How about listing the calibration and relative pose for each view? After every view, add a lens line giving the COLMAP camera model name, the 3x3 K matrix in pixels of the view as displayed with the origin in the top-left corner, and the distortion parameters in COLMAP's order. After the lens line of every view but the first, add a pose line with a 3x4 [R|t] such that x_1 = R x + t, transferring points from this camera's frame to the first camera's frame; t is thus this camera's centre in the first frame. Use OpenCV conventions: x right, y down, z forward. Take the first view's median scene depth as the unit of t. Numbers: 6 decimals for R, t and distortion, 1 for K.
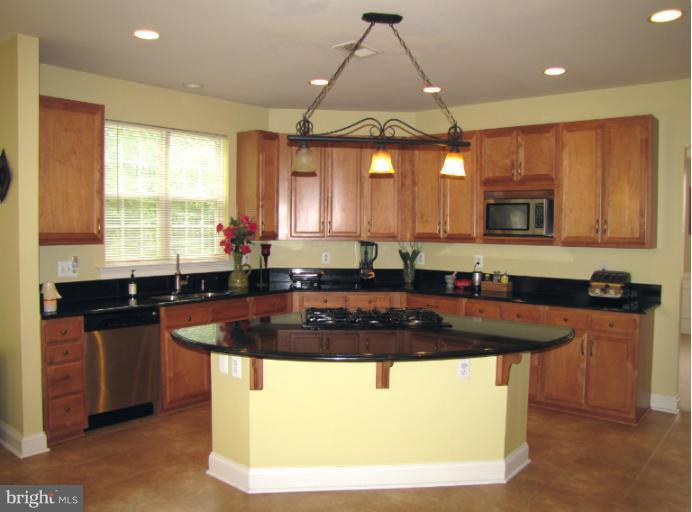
lens RADIAL K [[579.8, 0, 354.1], [0, 579.8, 247.4], [0, 0, 1]] dist [-0.177748, 0.148790]
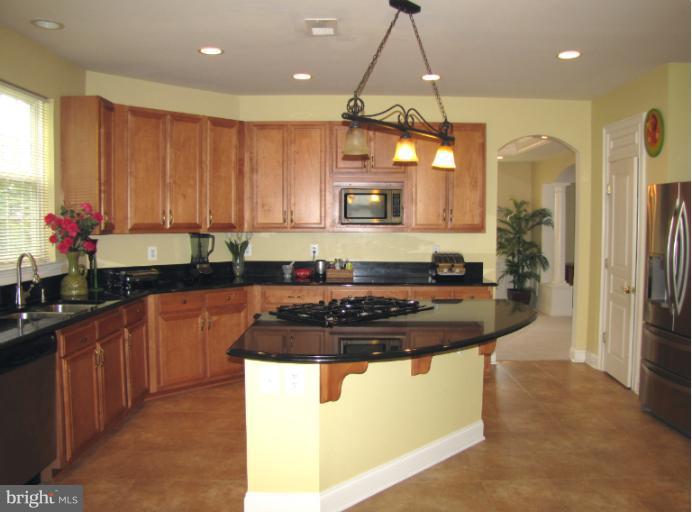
lens RADIAL K [[579.8, 0, 354.1], [0, 579.8, 247.4], [0, 0, 1]] dist [-0.177748, 0.148790]
pose [[0.767493, -0.036175, 0.640036, -0.429190], [0.026795, 0.999344, 0.024353, -0.003842], [-0.640497, -0.001542, 0.767959, 0.186427]]
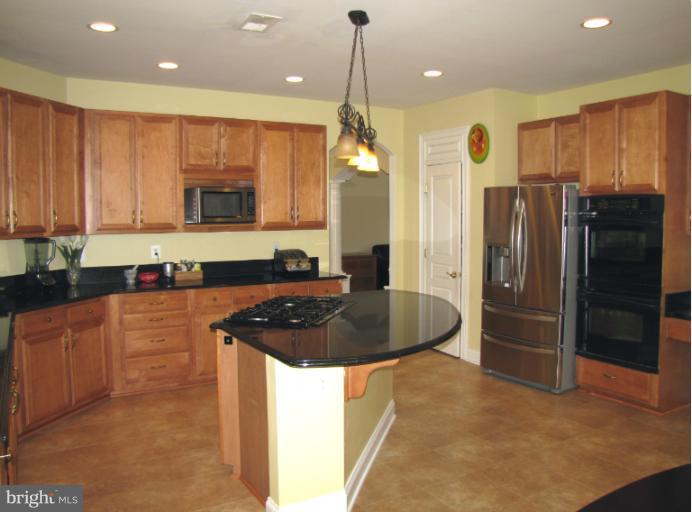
lens RADIAL K [[579.8, 0, 354.1], [0, 579.8, 247.4], [0, 0, 1]] dist [-0.177748, 0.148790]
pose [[0.333179, -0.066848, 0.940491, -0.618786], [0.042032, 0.997545, 0.056013, -0.024289], [-0.941926, 0.020868, 0.335170, 0.421072]]
